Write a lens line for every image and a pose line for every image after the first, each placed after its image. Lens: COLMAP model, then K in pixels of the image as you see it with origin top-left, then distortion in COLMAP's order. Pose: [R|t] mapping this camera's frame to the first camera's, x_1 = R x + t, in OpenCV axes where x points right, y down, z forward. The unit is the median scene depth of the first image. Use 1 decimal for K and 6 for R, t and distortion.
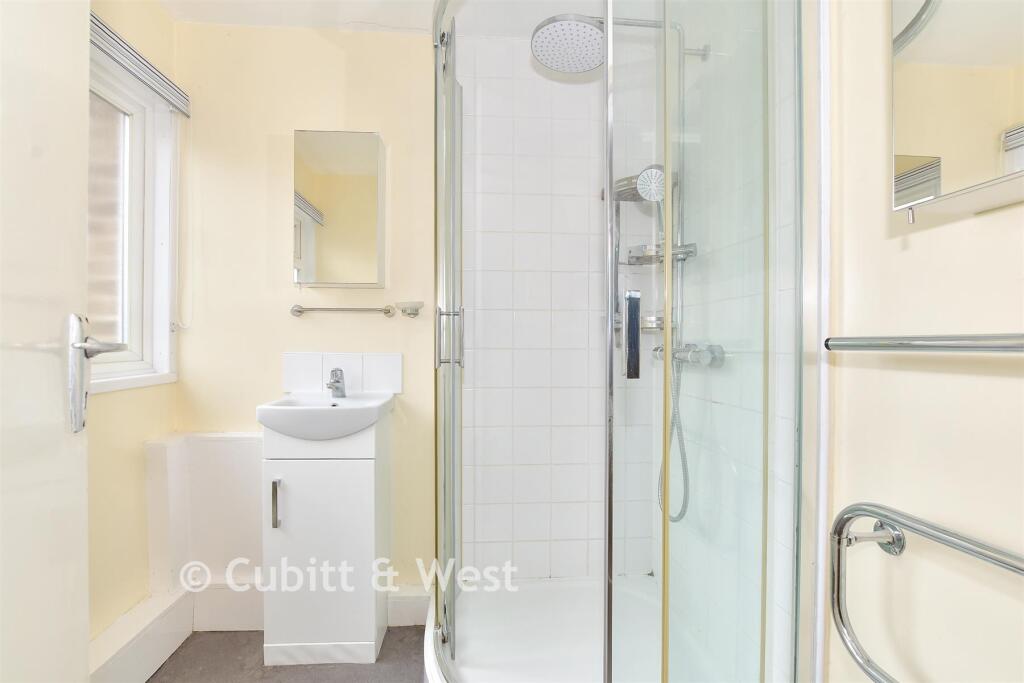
lens RADIAL K [[452.0, 0, 509.2], [0, 452.0, 346.6], [0, 0, 1]] dist [-0.019249, 0.000221]
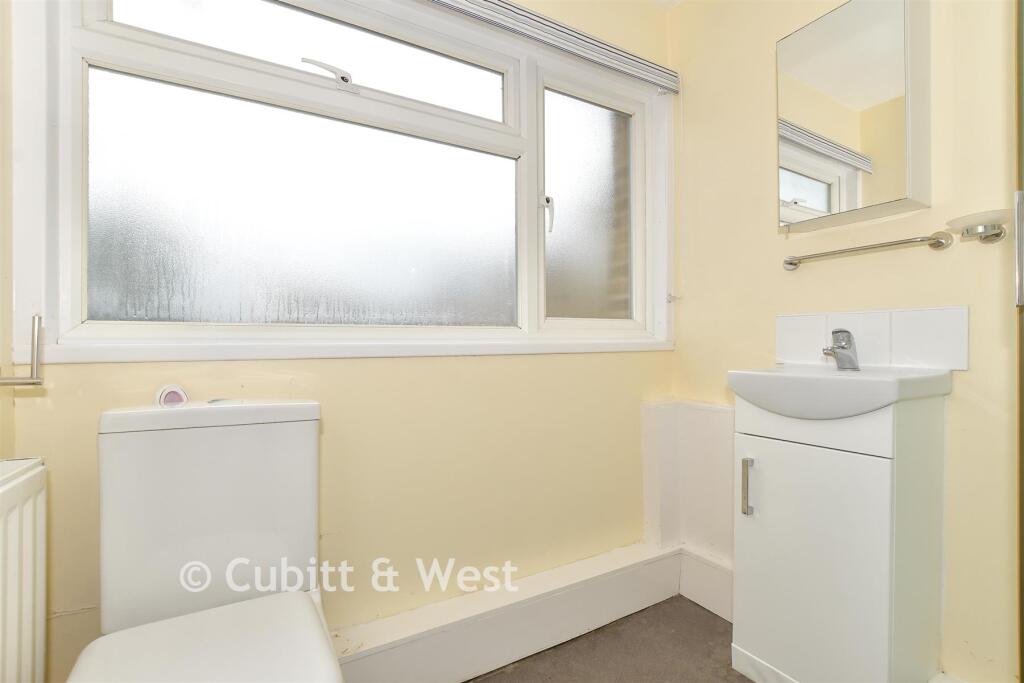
lens RADIAL K [[452.0, 0, 492.8], [0, 452.0, 351.6], [0, 0, 1]] dist [-0.019249, 0.000221]
pose [[0.411173, -0.001953, -0.911555, 0.048117], [0.009057, 0.999957, 0.001943, 0.080527], [0.911512, -0.009055, 0.411173, 0.192905]]
